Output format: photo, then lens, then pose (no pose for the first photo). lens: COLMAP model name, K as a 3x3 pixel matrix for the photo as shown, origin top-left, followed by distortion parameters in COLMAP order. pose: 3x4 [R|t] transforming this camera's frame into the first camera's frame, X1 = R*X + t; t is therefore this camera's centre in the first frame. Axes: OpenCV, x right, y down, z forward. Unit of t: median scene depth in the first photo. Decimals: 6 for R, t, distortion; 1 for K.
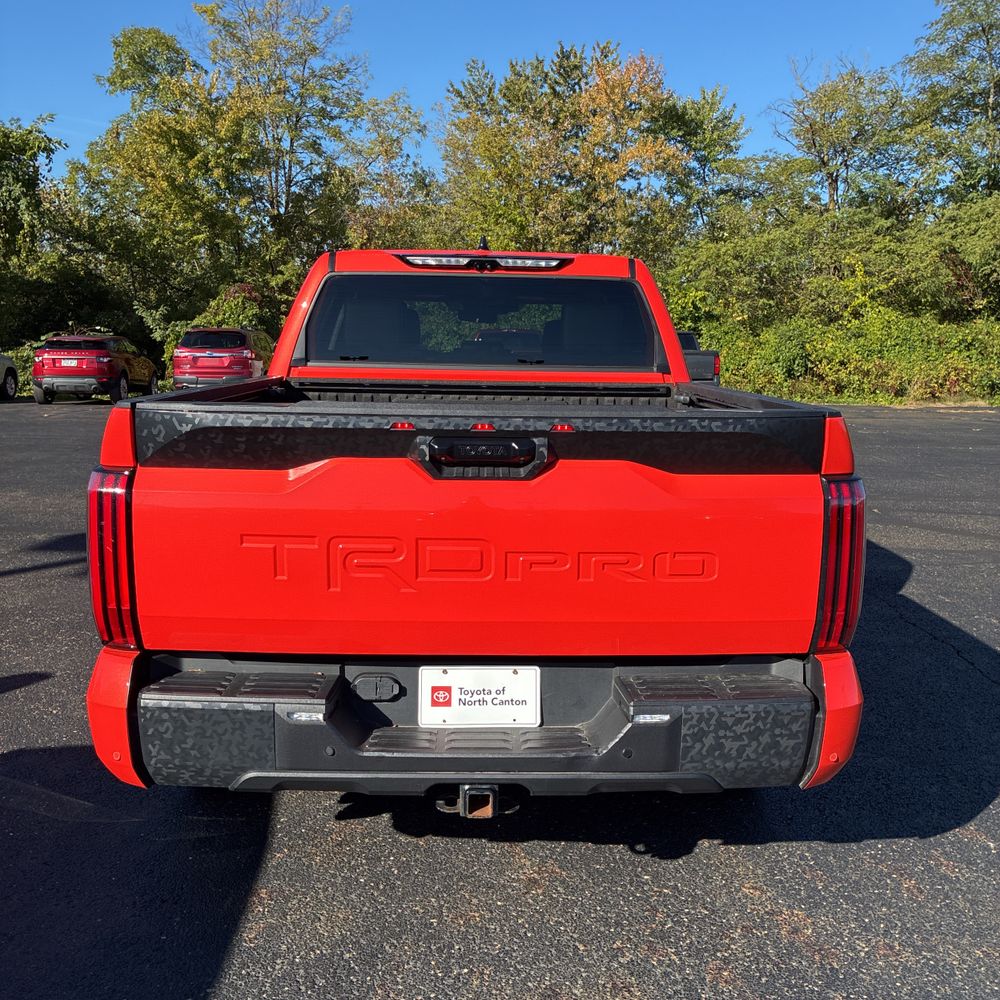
lens RADIAL K [[1010.1, 0, 491.8], [0, 1010.1, 495.1], [0, 0, 1]] dist [0.019230, 0.000000]
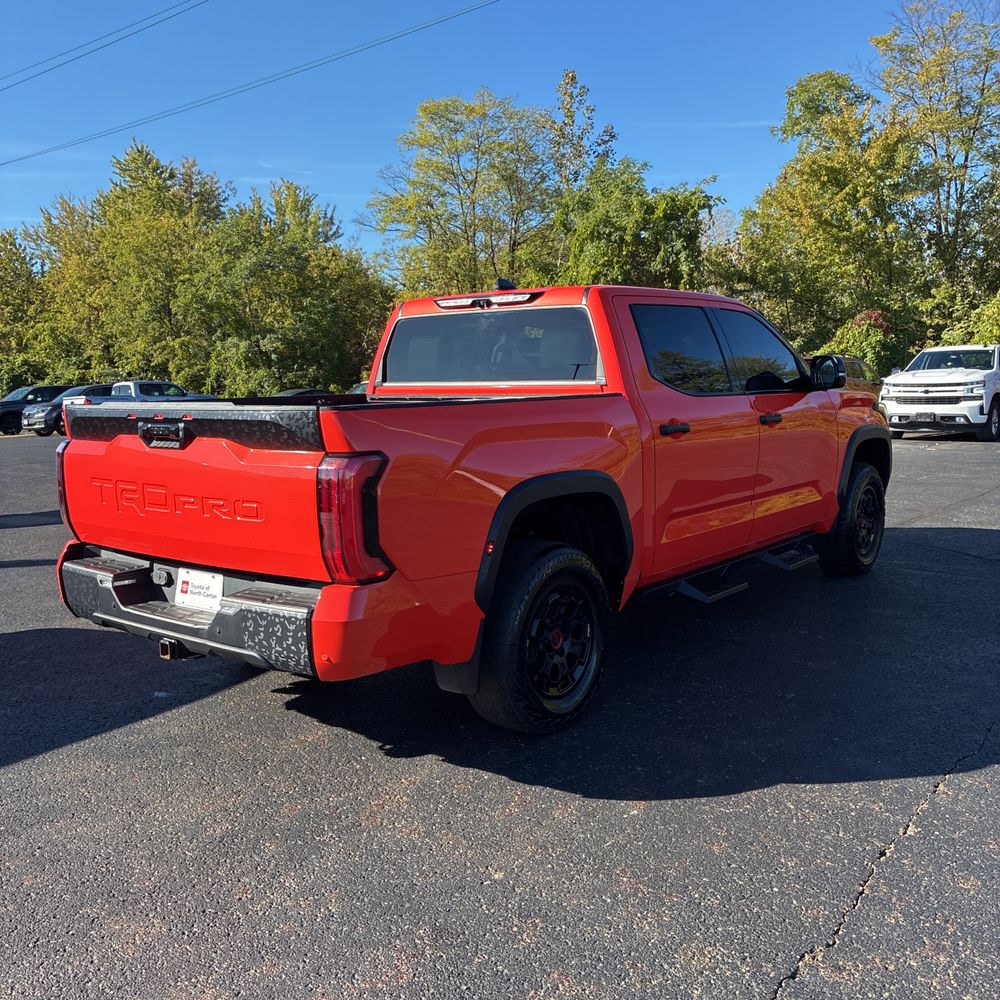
lens RADIAL K [[1010.1, 0, 479.6], [0, 1010.1, 494.7], [0, 0, 1]] dist [0.019230, 0.000000]
pose [[0.755517, 0.051047, -0.653137, 0.113028], [-0.071796, 0.997406, -0.005096, 0.002505], [0.651183, 0.050742, 0.757222, 0.008068]]
